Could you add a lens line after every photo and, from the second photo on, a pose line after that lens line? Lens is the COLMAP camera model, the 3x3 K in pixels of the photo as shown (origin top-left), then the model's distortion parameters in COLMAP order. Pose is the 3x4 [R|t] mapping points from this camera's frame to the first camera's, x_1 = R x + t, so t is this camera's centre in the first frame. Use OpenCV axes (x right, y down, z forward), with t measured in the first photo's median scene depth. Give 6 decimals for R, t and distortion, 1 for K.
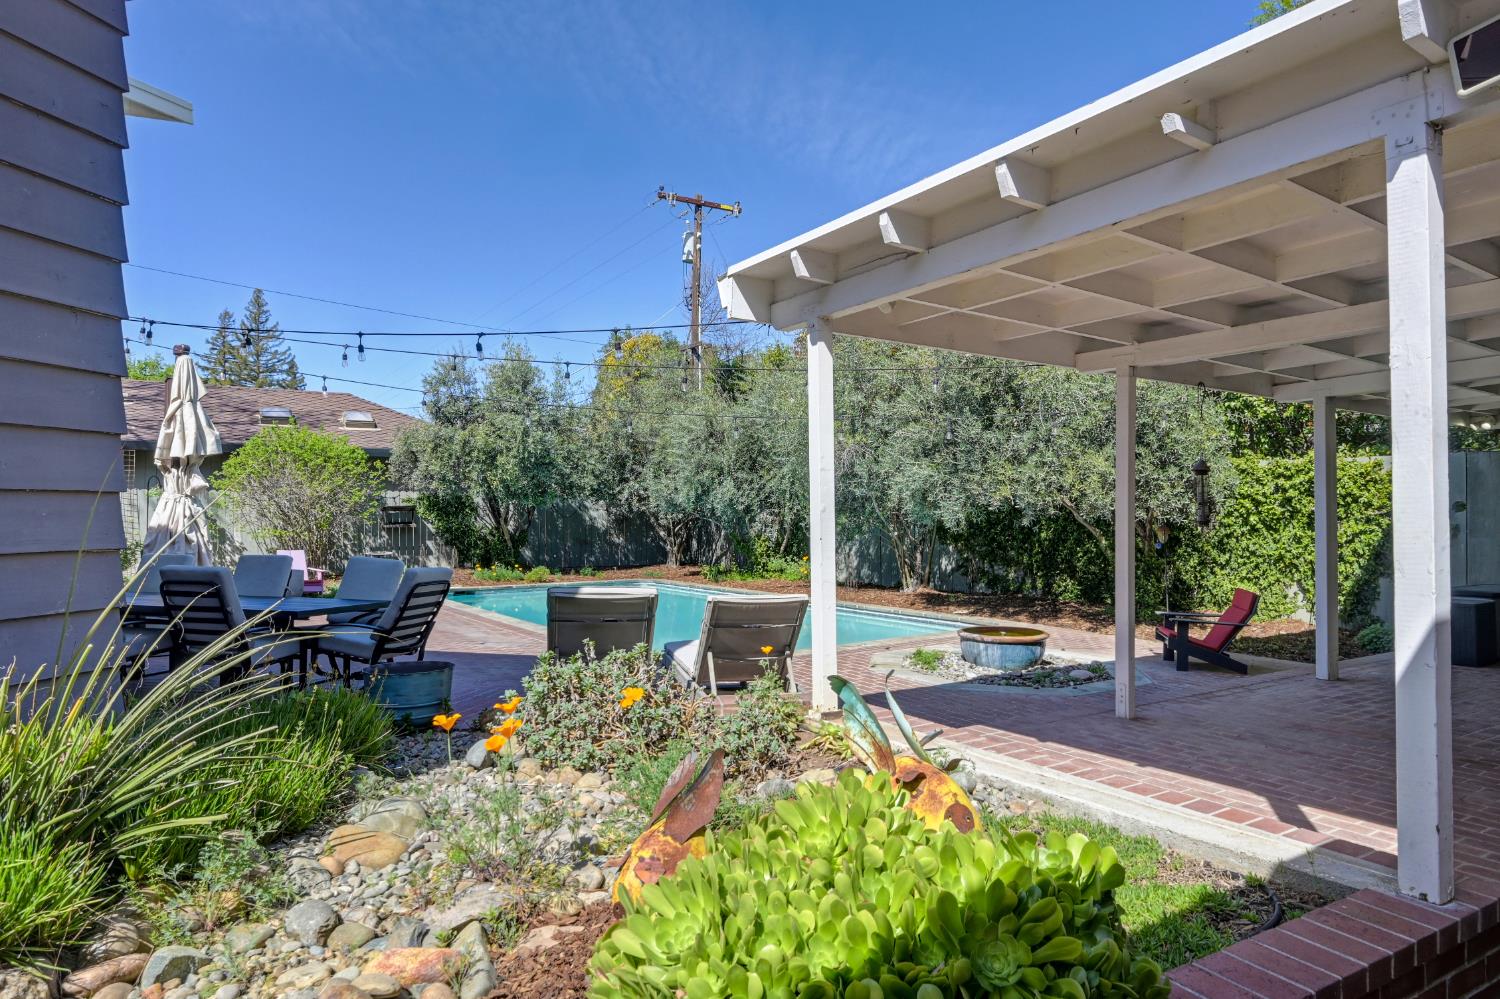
lens RADIAL K [[883.1, 0, 747.6], [0, 883.1, 503.1], [0, 0, 1]] dist [-0.003017, 0.001729]
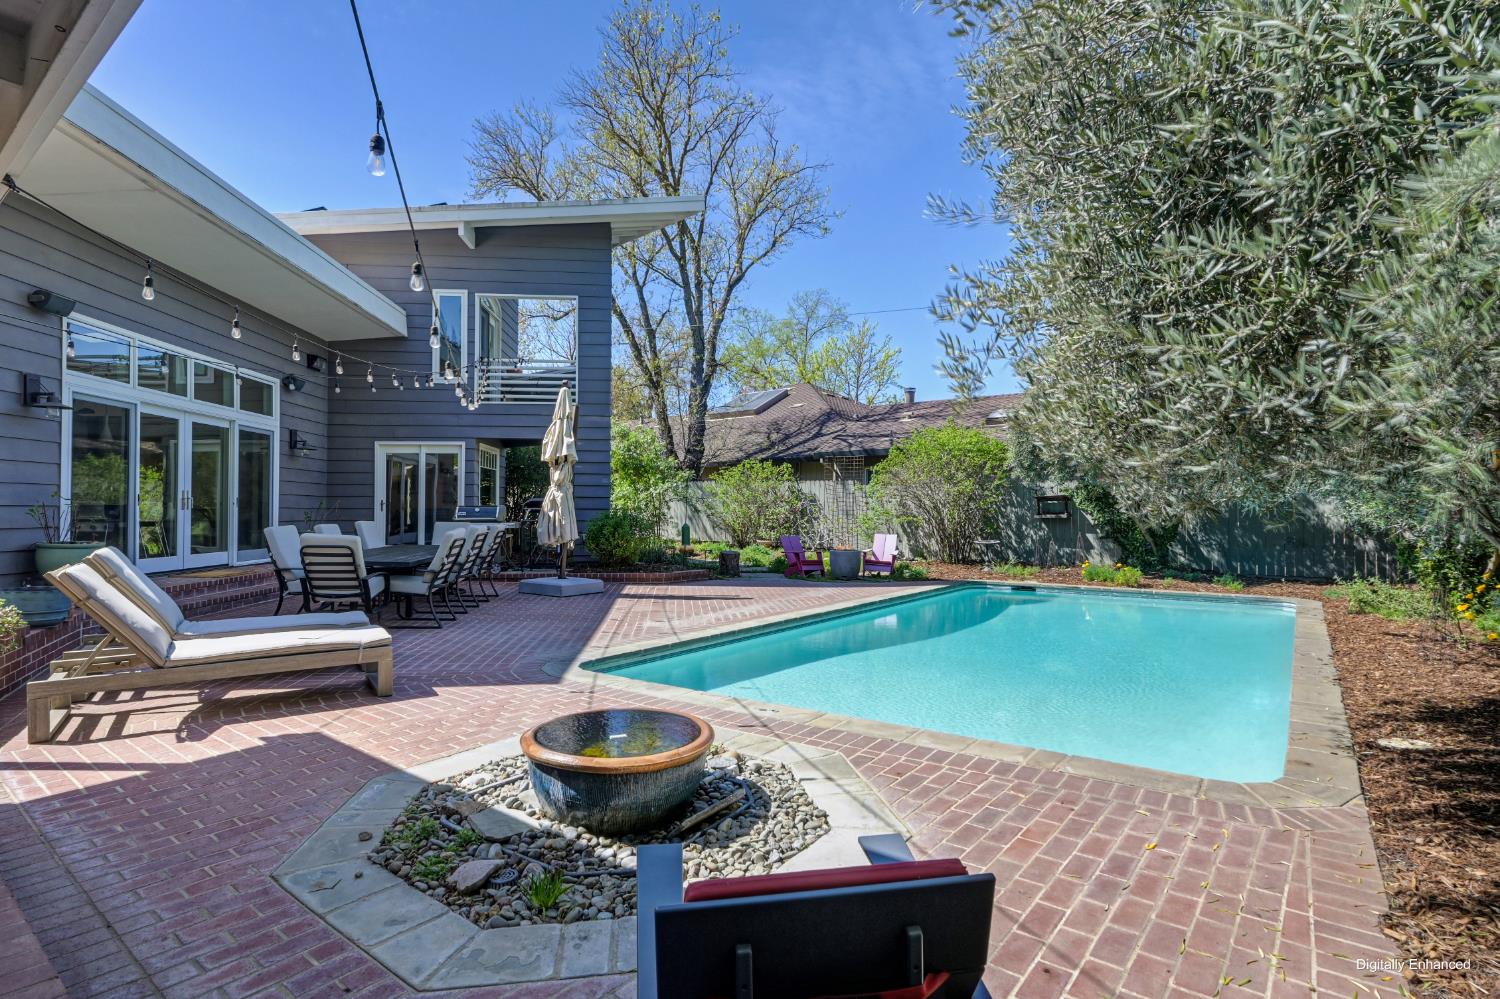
lens RADIAL K [[783.3, 0, 750.0], [0, 783.3, 499.5], [0, 0, 1]] dist [-0.002873, -0.000810]
pose [[0.342224, -0.009828, -0.939567, 0.518363], [0.005122, 0.999950, -0.008594, 0.020950], [0.939604, -0.001871, 0.342257, 0.677498]]
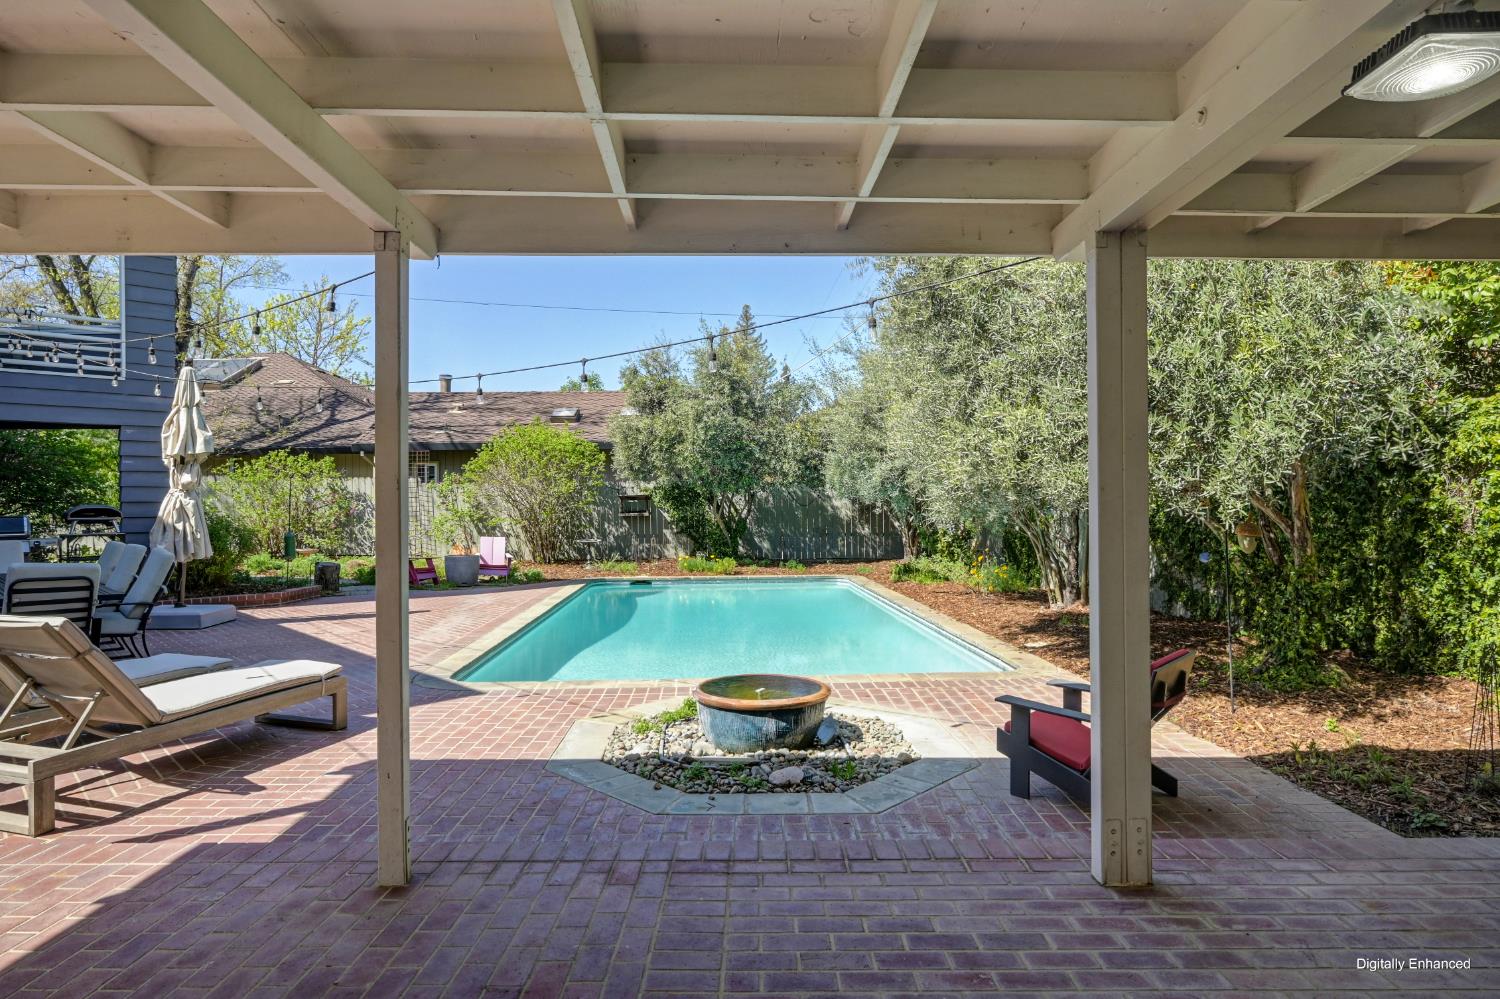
lens RADIAL K [[883.3, 0, 750.0], [0, 883.3, 499.5], [0, 0, 1]] dist [0.022376, 0.000995]
pose [[0.850442, -0.006538, -0.526028, 0.461783], [0.011948, 0.999905, 0.006887, 0.003323], [0.525933, -0.012142, 0.850439, 0.322428]]
